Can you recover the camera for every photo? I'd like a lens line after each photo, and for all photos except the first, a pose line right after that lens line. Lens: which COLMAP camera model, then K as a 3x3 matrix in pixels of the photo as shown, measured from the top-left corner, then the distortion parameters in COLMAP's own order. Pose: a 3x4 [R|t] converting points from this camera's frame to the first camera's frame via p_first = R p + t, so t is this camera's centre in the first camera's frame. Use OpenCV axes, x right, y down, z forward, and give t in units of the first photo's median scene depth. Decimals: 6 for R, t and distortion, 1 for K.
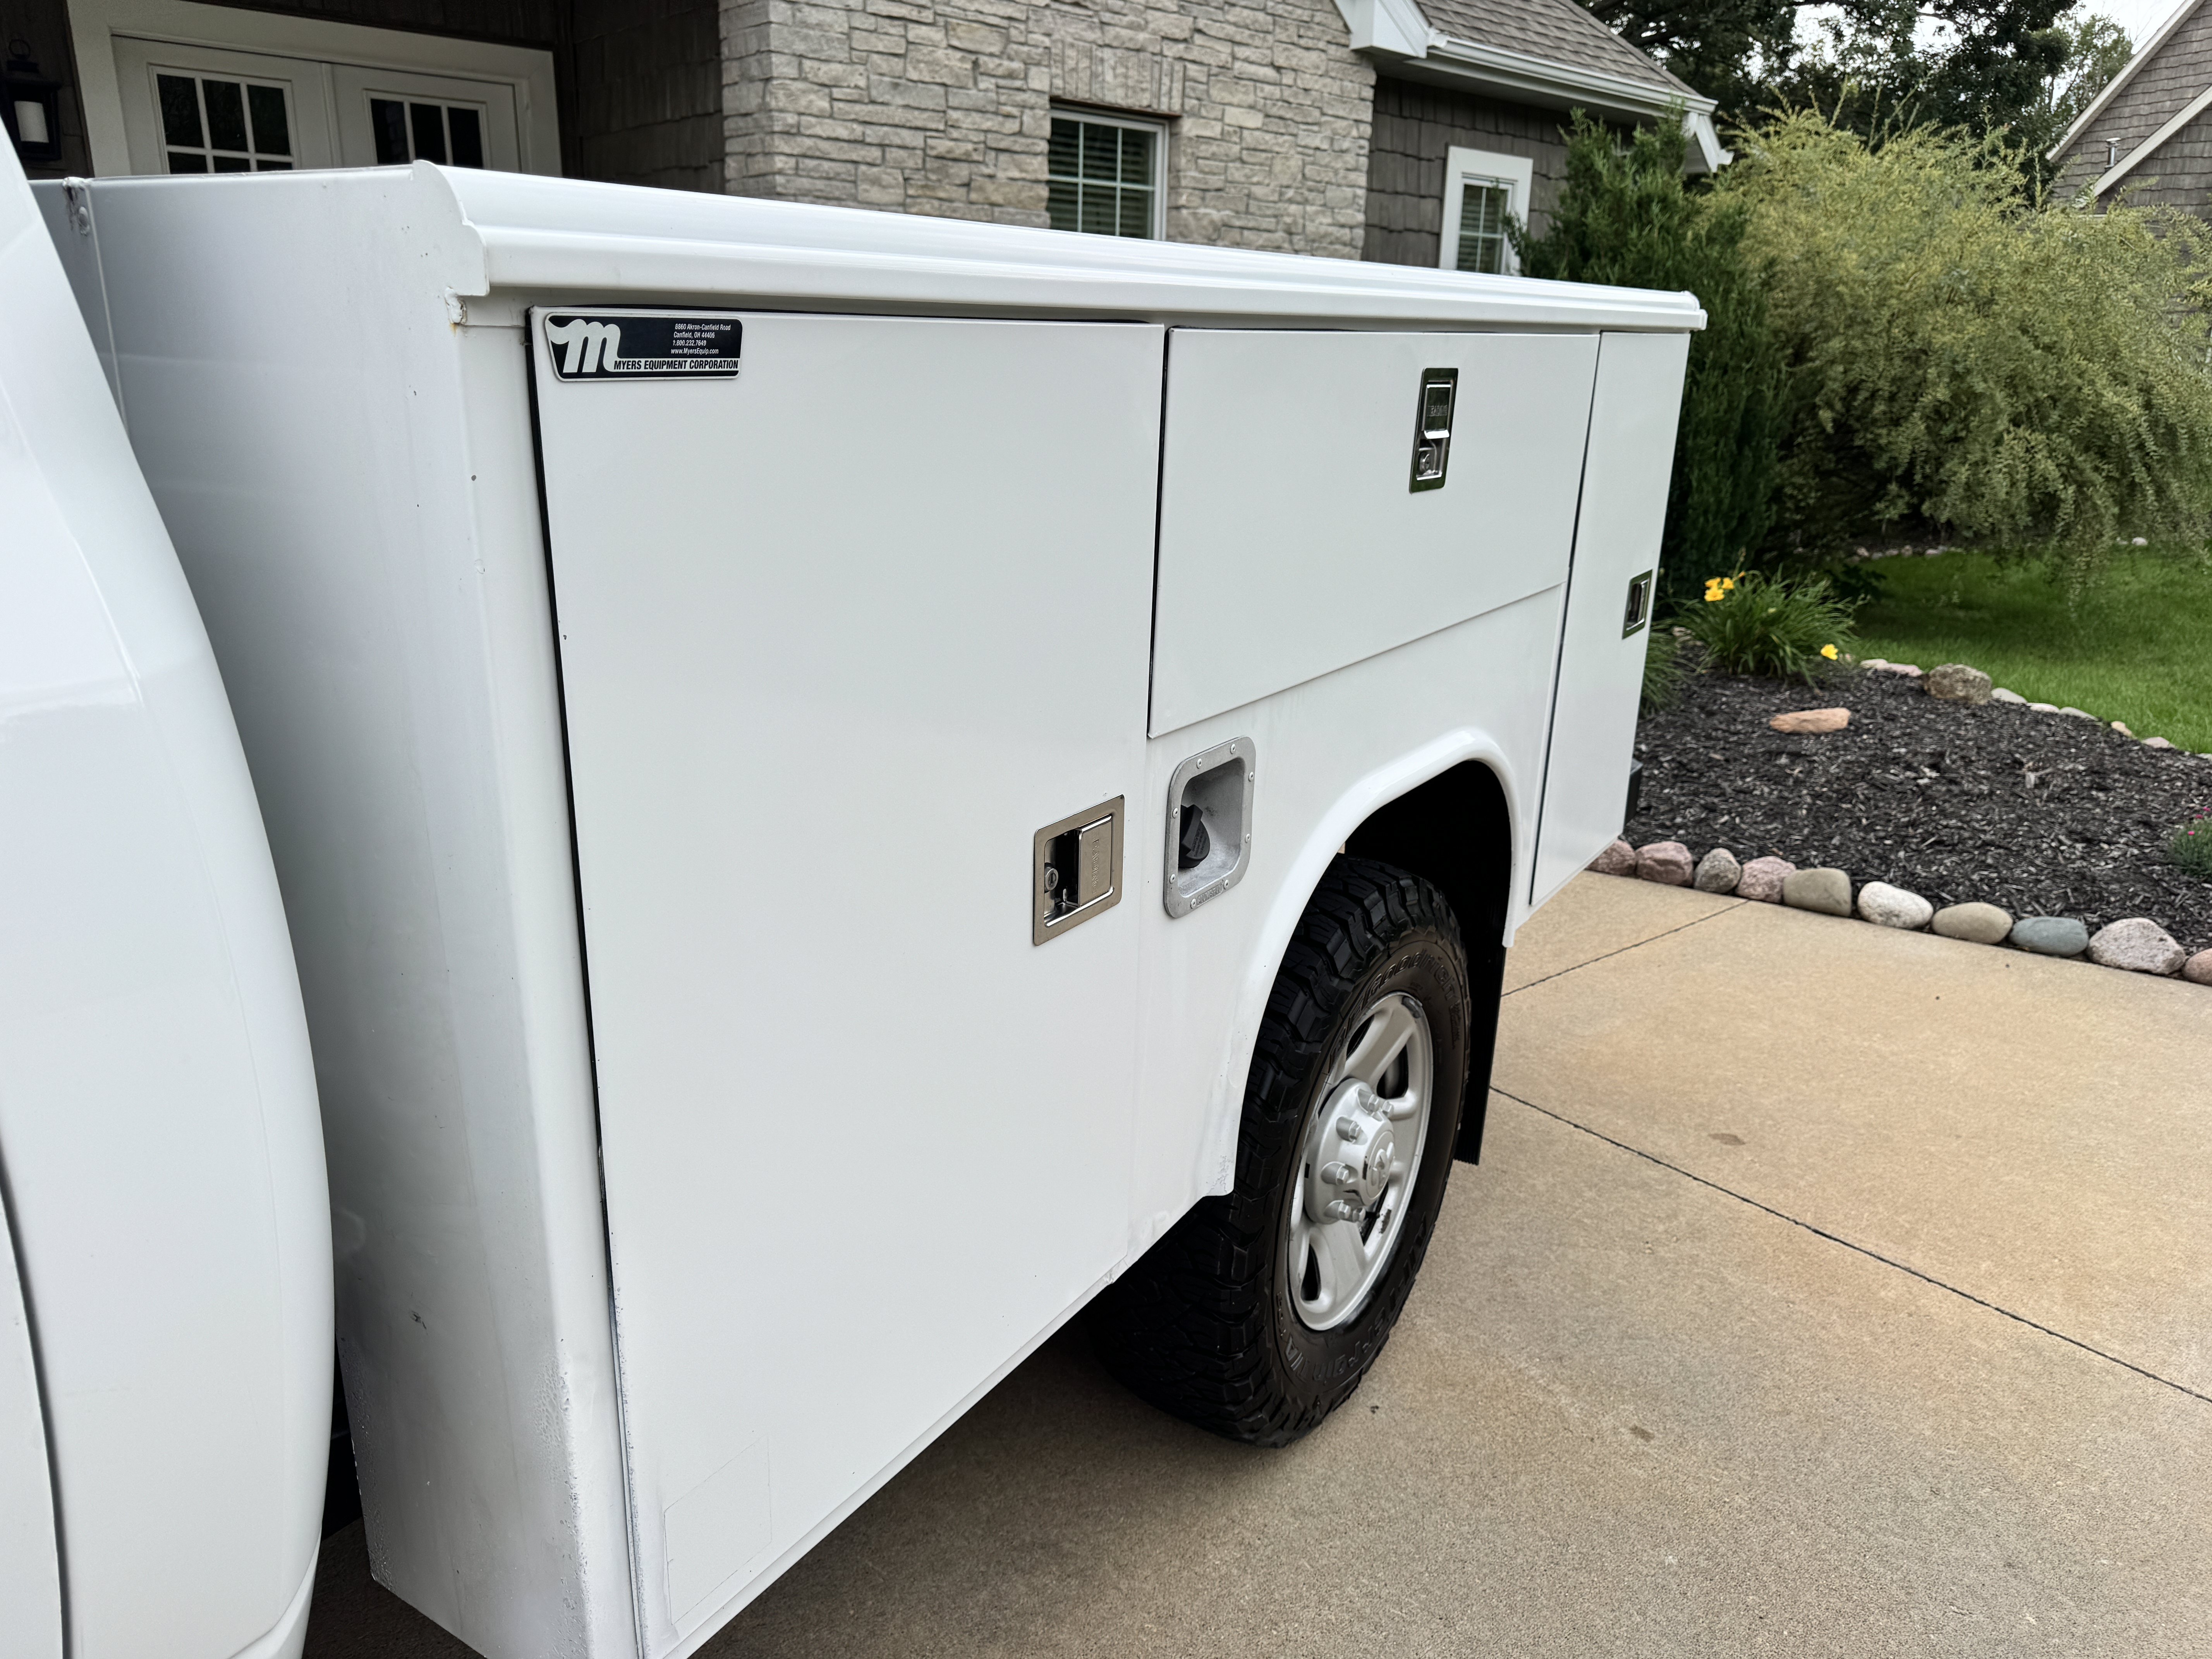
lens RADIAL K [[1599.2, 0, 1121.7], [0, 1599.2, 831.4], [0, 0, 1]] dist [0.025345, -0.027978]
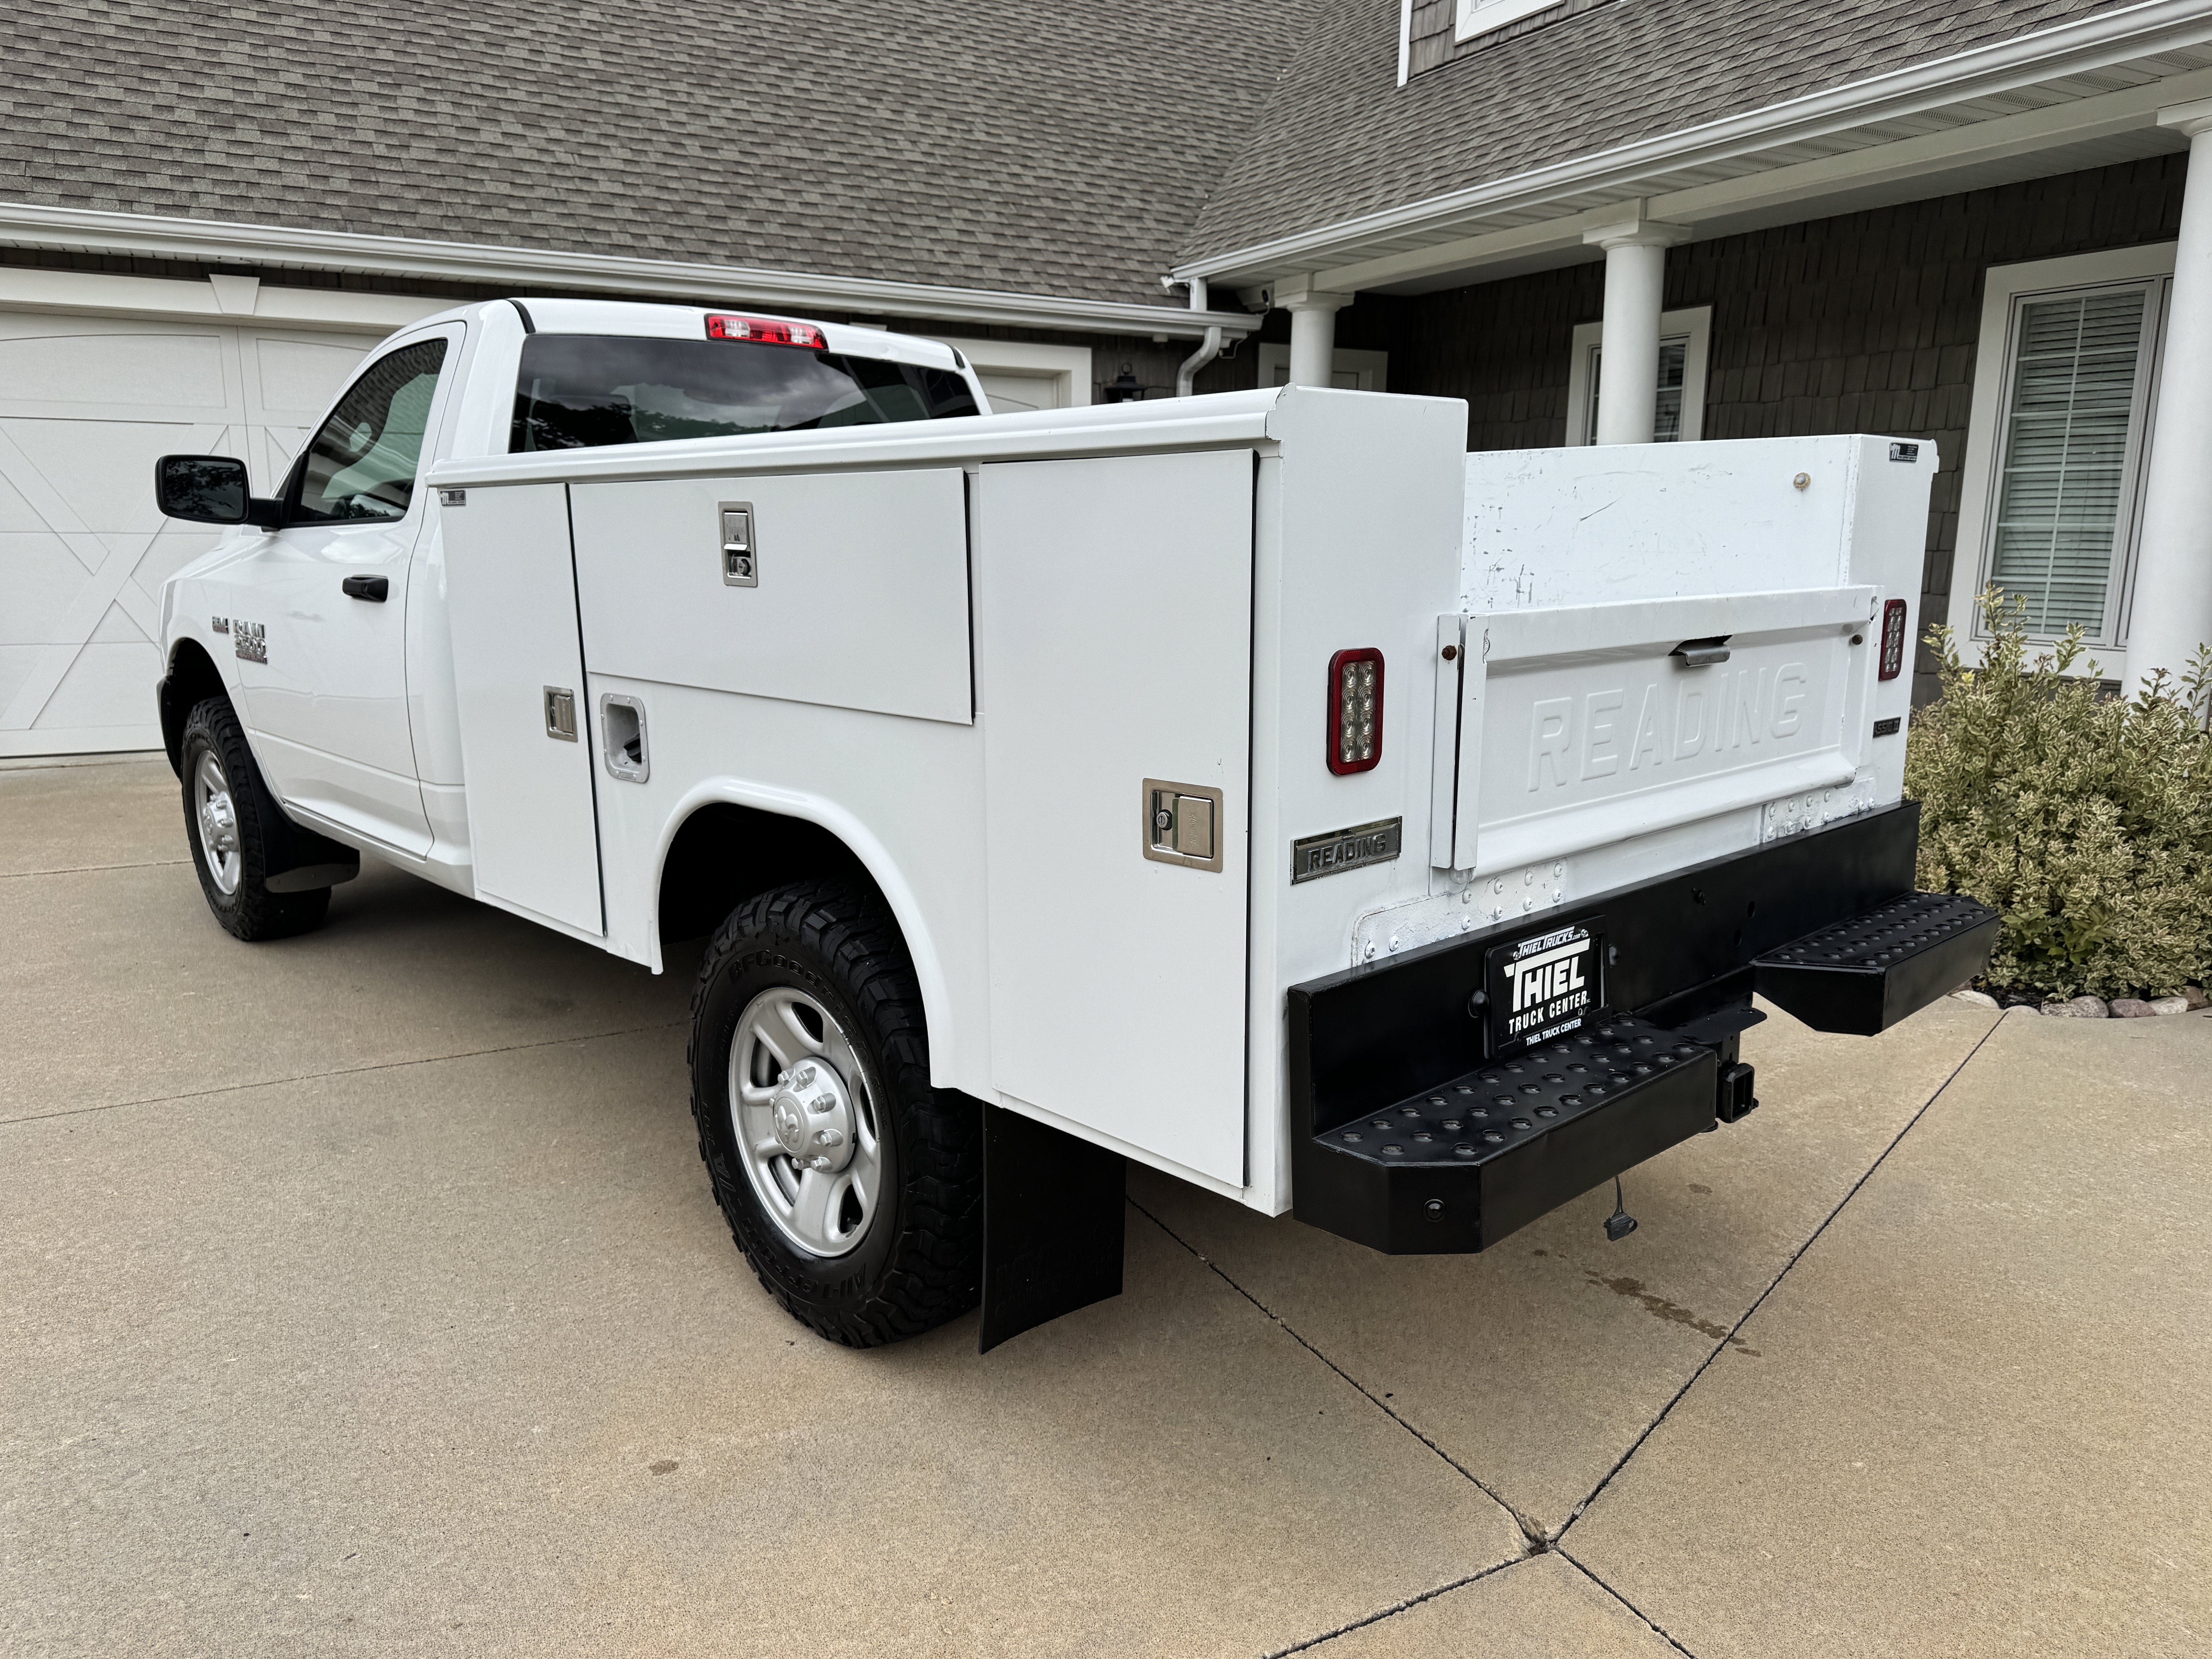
lens RADIAL K [[1543.2, 0, 1101.9], [0, 1543.2, 819.9], [0, 0, 1]] dist [0.044626, -0.053126]
pose [[-0.233363, 0.151682, -0.960487, 0.360042], [-0.298277, 0.928974, 0.219176, -0.102475], [0.925512, 0.337639, -0.171544, 0.395654]]
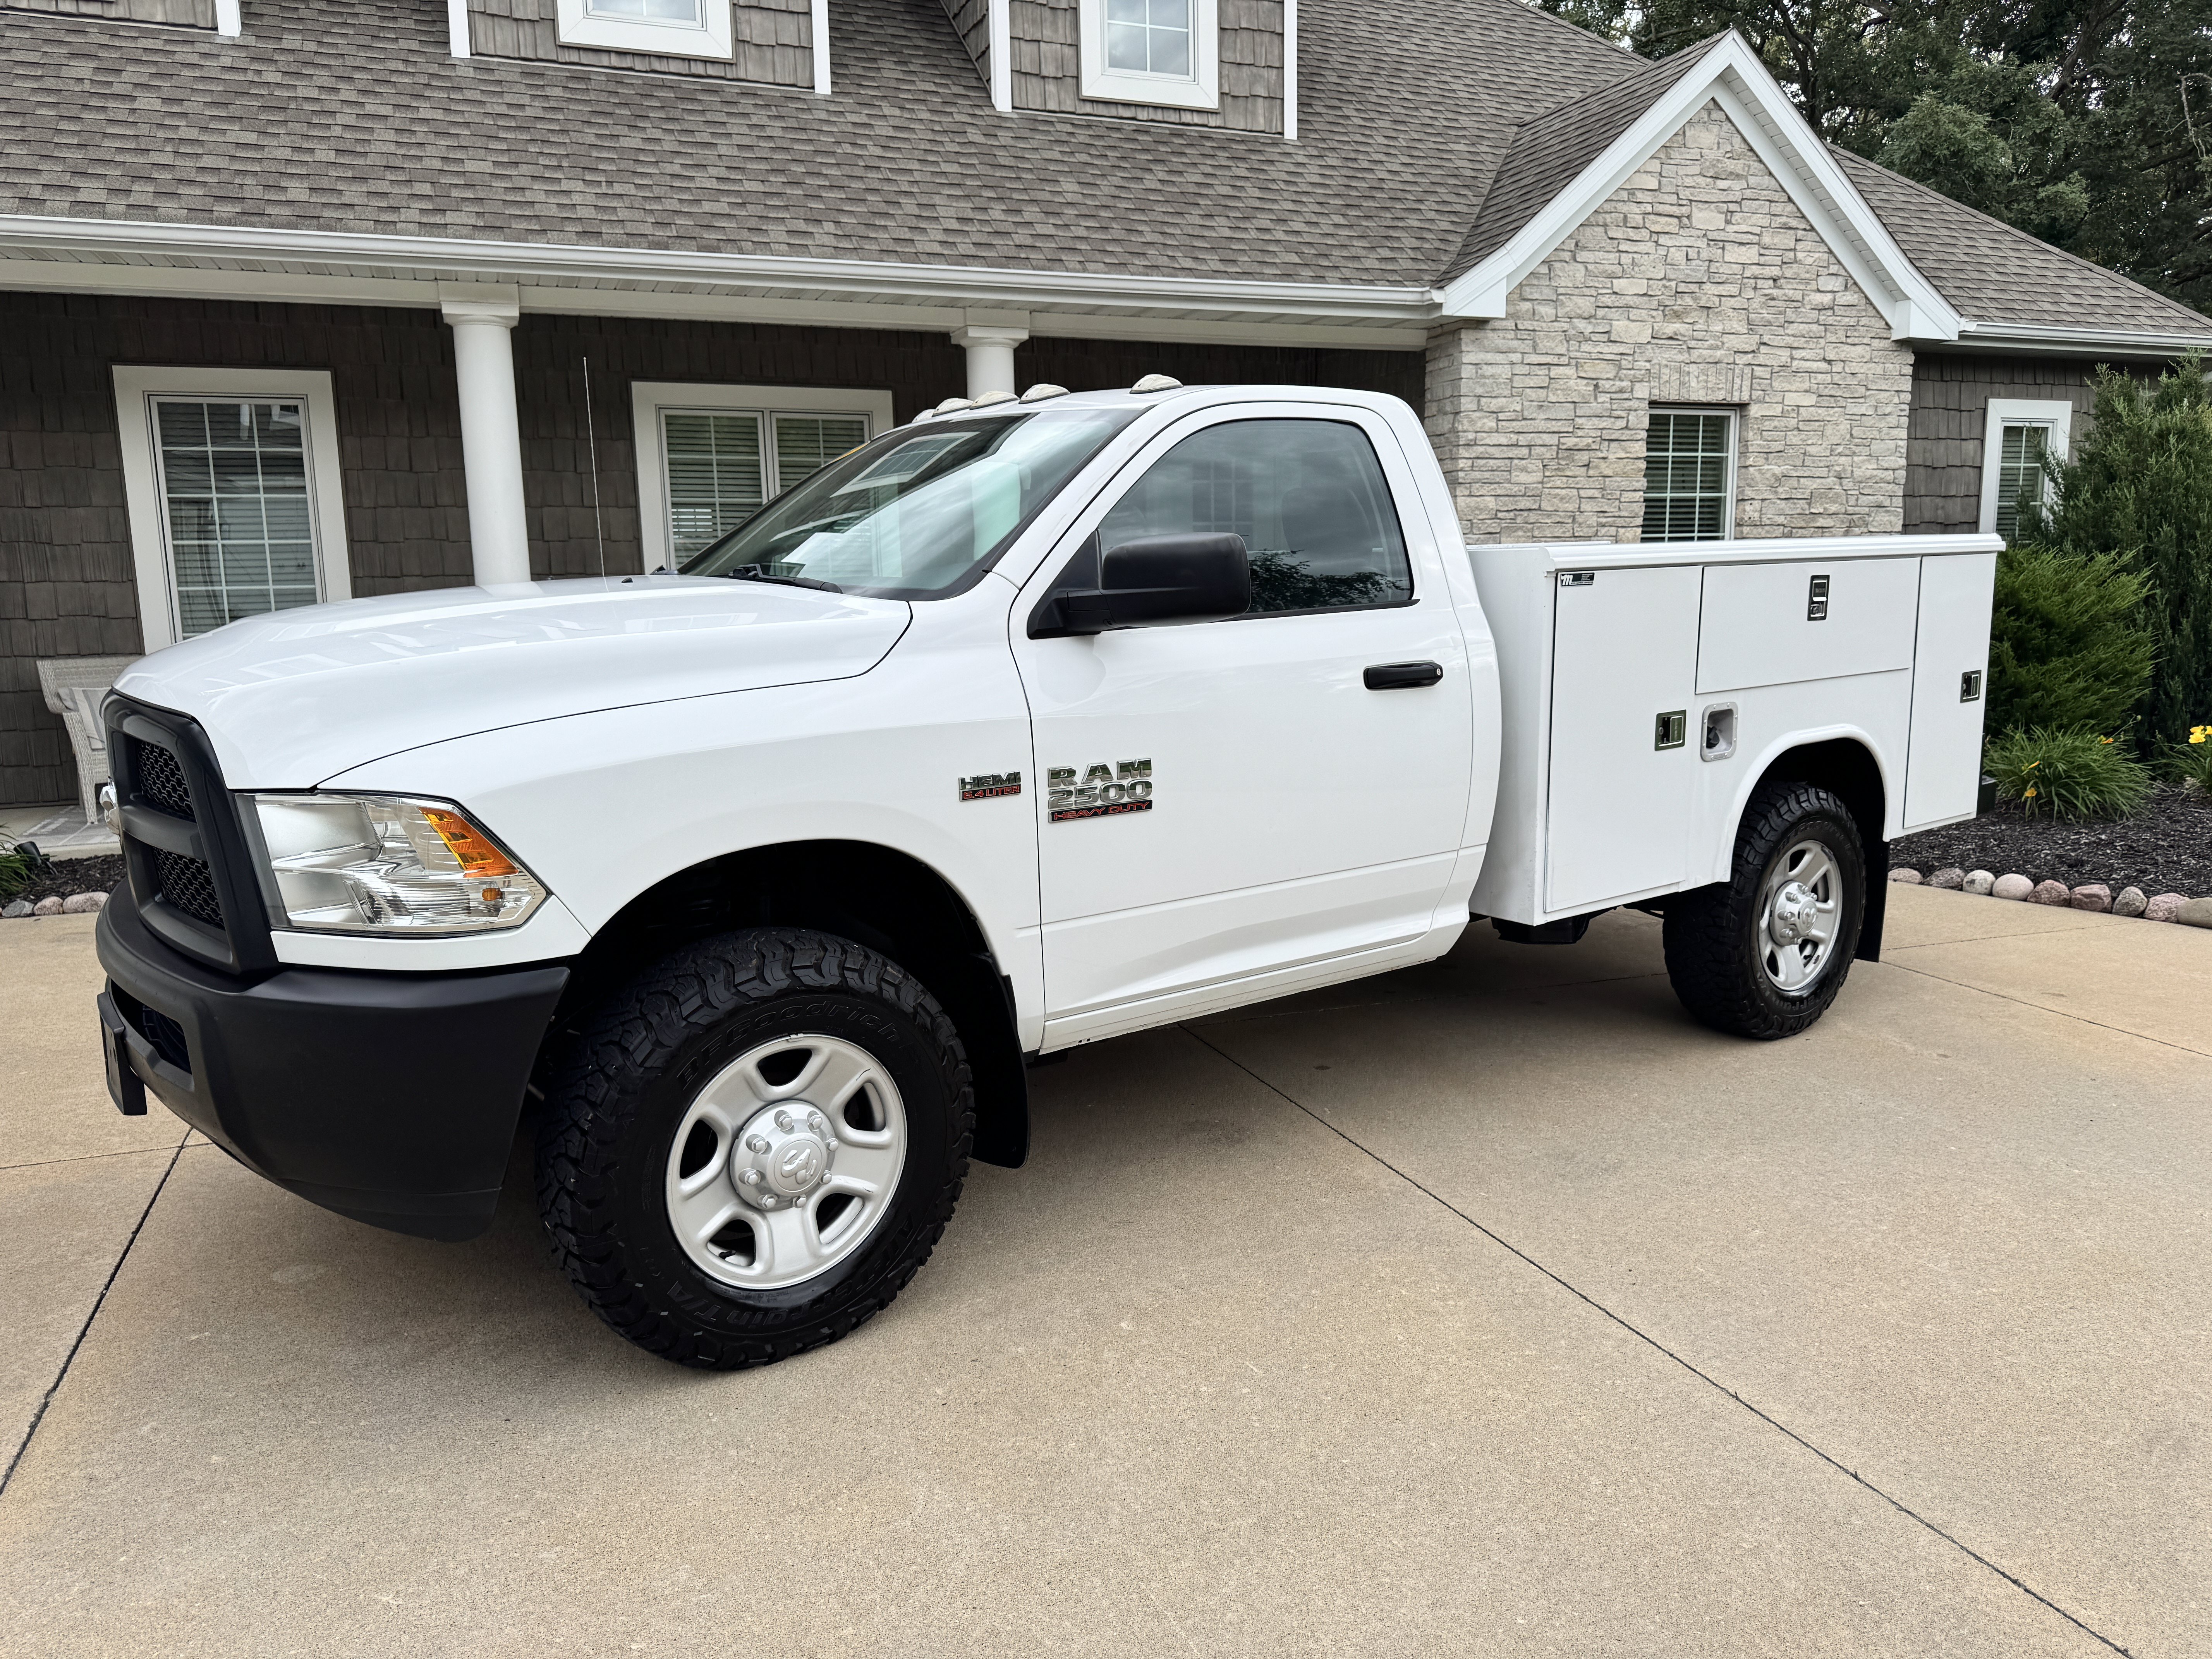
lens RADIAL K [[1569.6, 0, 1103.0], [0, 1569.6, 820.5], [0, 0, 1]] dist [0.013182, -0.021797]
pose [[0.933855, 0.013728, -0.357389, 0.006993], [-0.063642, 0.989694, -0.128280, 0.123408], [0.351945, 0.142540, 0.925104, -0.416931]]
